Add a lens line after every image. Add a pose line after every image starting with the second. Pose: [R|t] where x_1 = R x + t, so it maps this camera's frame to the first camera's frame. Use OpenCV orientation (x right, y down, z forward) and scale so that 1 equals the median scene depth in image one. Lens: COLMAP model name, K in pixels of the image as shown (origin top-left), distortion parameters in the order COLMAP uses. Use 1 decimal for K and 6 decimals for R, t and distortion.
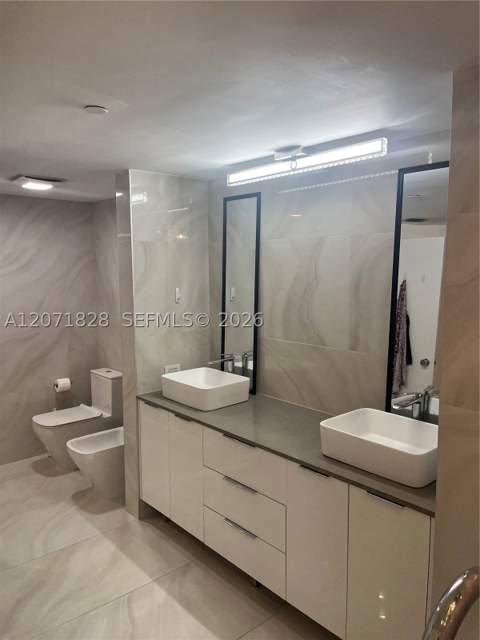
lens RADIAL K [[490.8, 0, 241.4], [0, 490.8, 320.9], [0, 0, 1]] dist [0.048341, -0.050773]
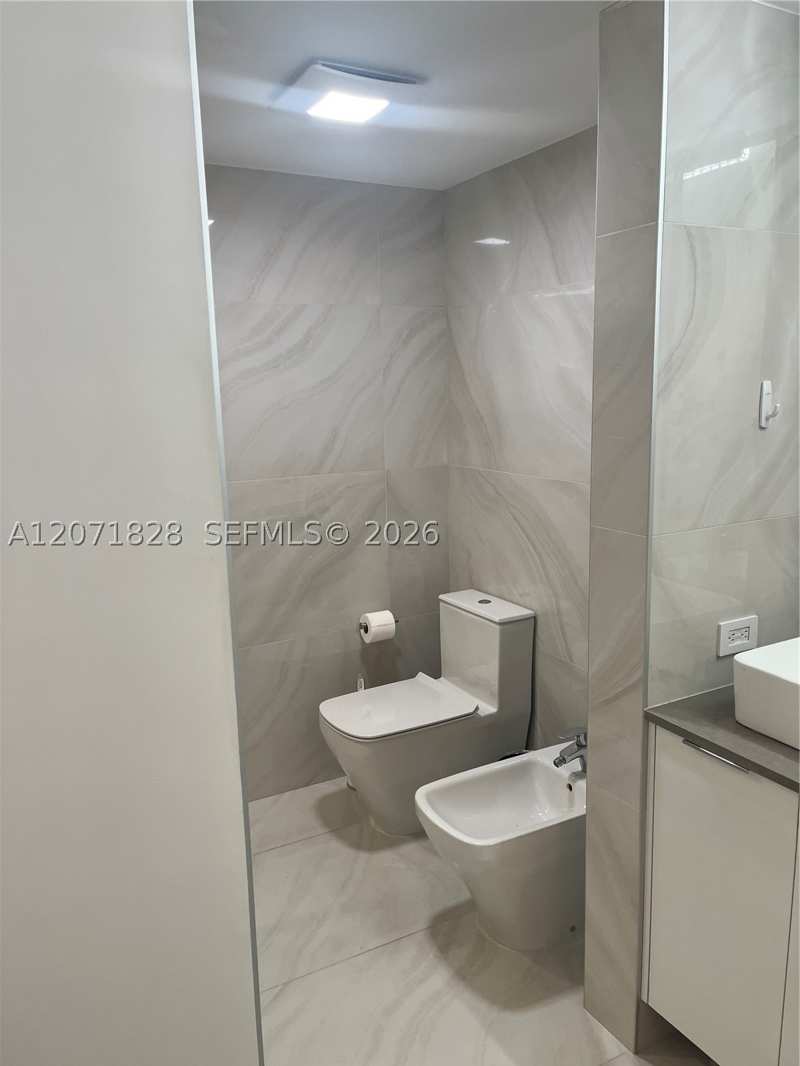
lens RADIAL K [[817.6, 0, 396.4], [0, 817.6, 532.7], [0, 0, 1]] dist [0.048341, -0.050773]
pose [[0.972414, 0.019431, -0.232450, -0.193125], [-0.002086, 0.997209, 0.074632, -0.006858], [0.233252, -0.072088, 0.969741, 0.334684]]
